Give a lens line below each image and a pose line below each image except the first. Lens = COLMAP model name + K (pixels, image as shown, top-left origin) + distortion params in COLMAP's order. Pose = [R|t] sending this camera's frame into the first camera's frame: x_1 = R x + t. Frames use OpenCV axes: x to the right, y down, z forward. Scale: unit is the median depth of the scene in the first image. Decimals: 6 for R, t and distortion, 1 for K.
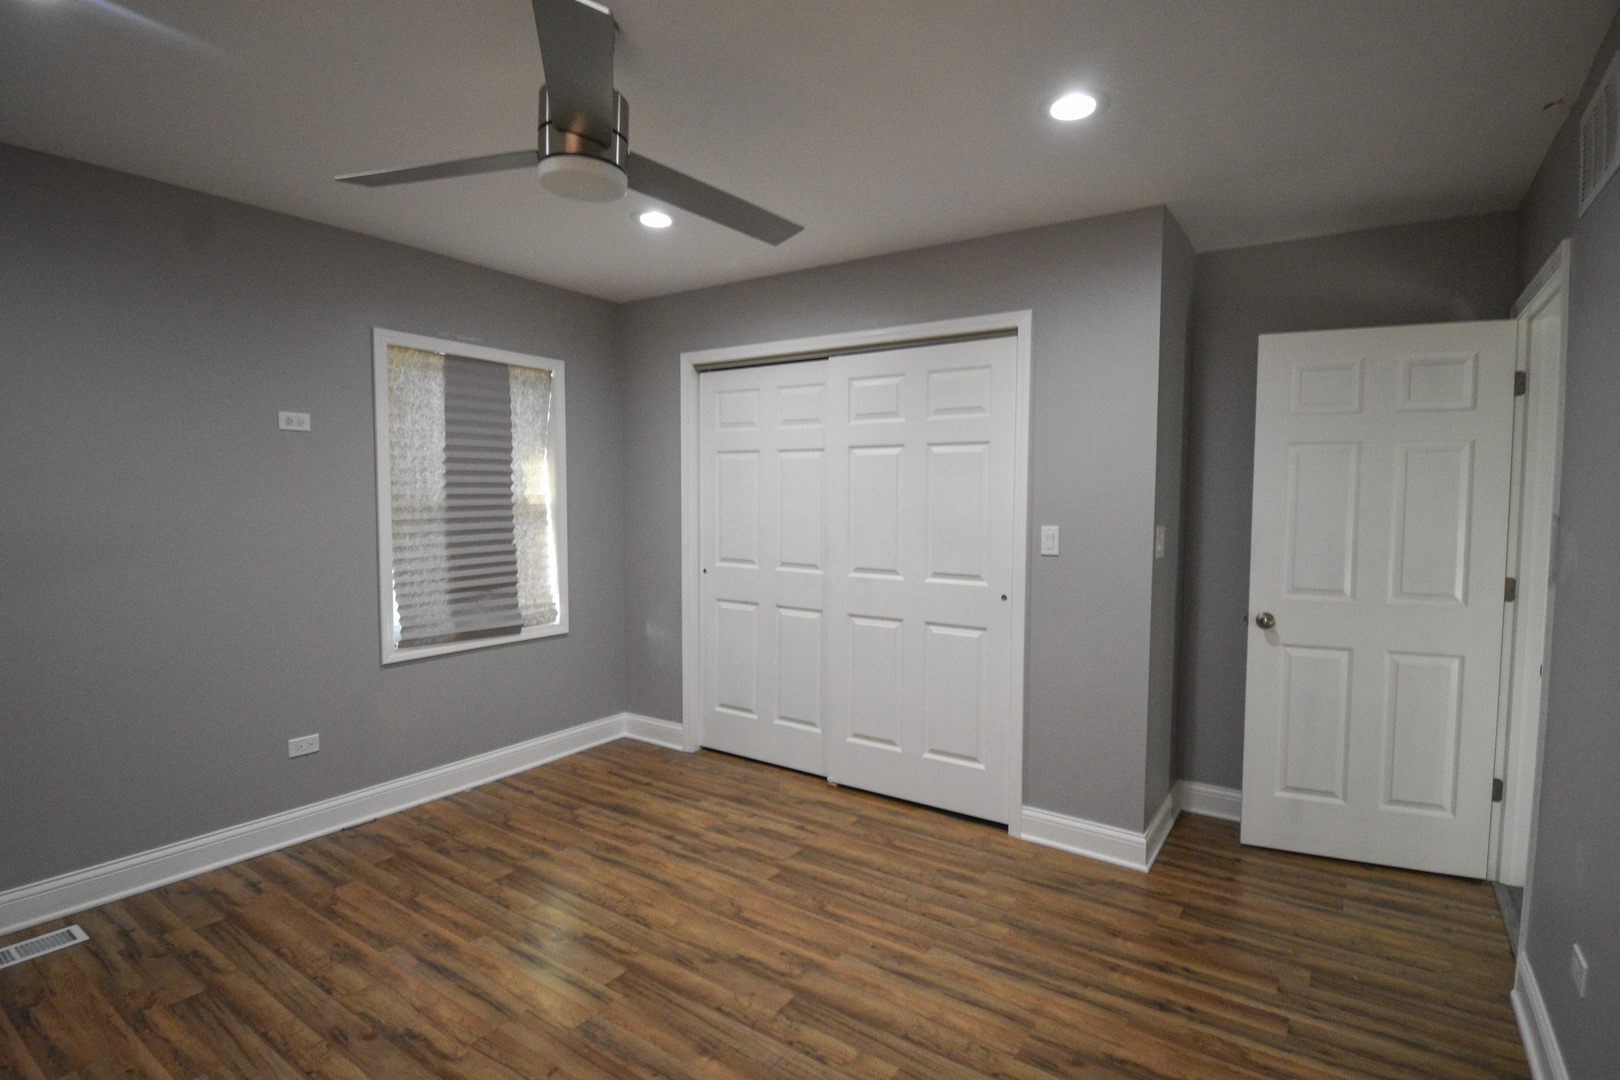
lens RADIAL K [[797.2, 0, 814.7], [0, 797.2, 540.7], [0, 0, 1]] dist [-0.005793, -0.004794]
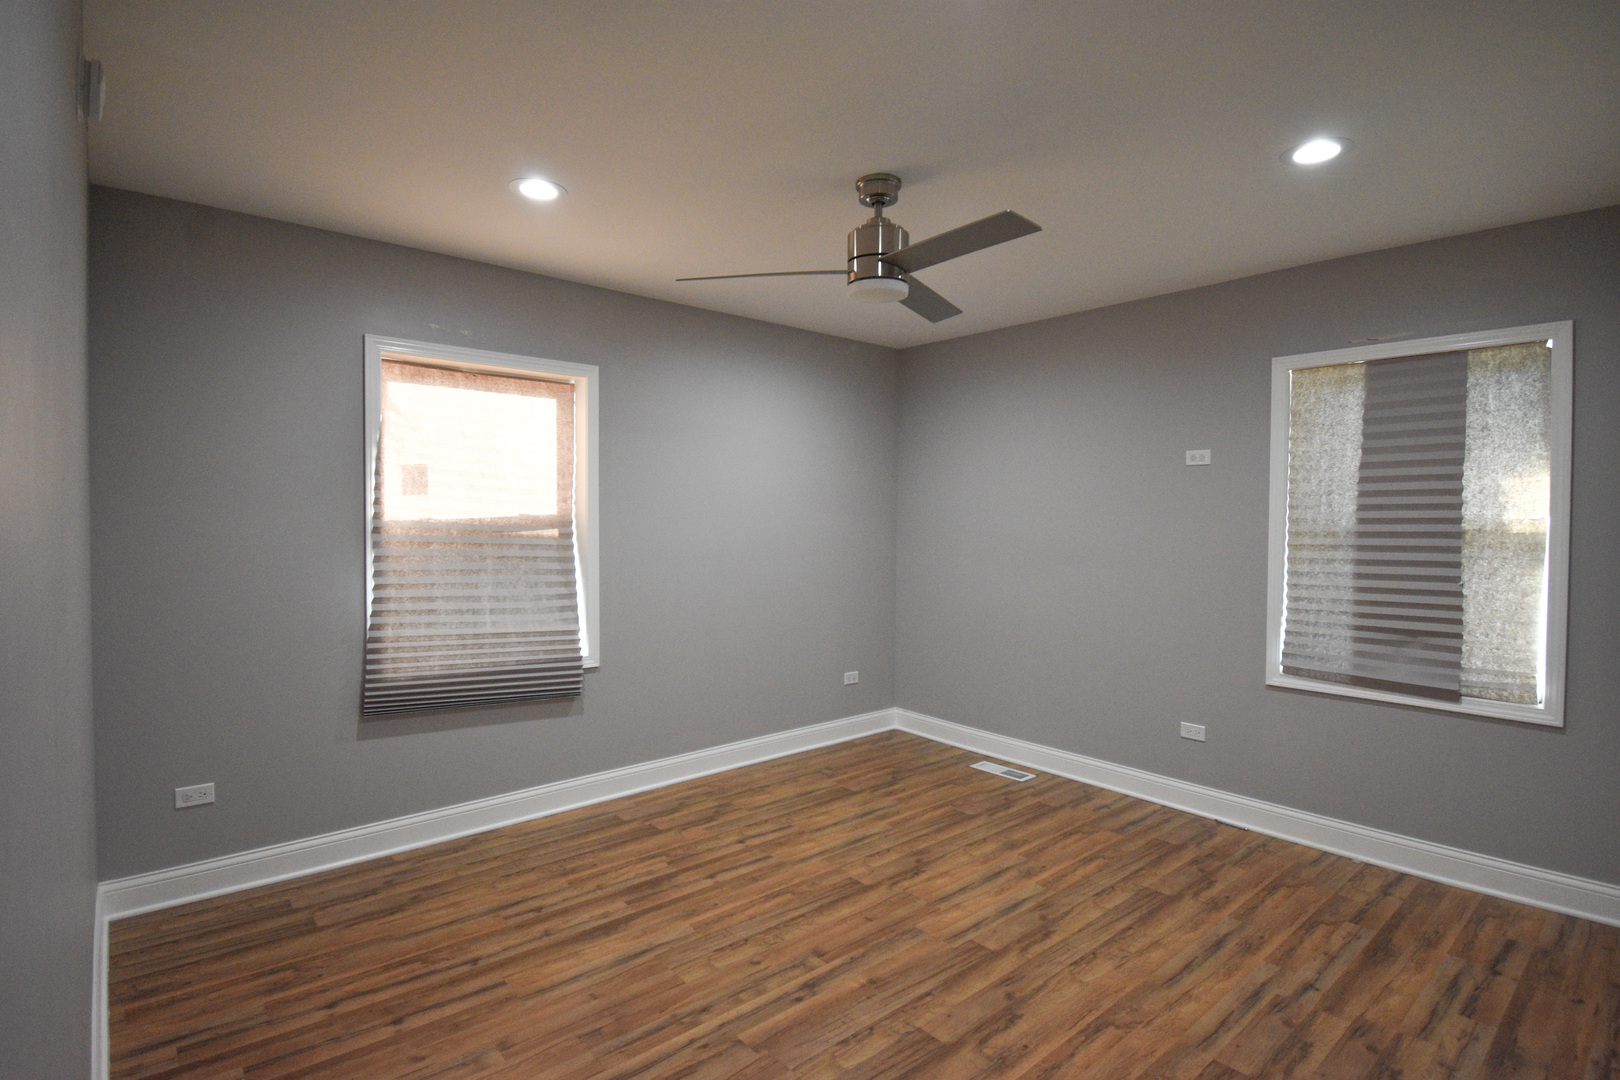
lens RADIAL K [[797.2, 0, 802.7], [0, 797.2, 536.1], [0, 0, 1]] dist [-0.005793, -0.004794]
pose [[-0.258713, 0.013354, -0.965862, 0.567891], [-0.063958, 0.997473, 0.030922, -0.026852], [0.963835, 0.069774, -0.257205, 0.643563]]
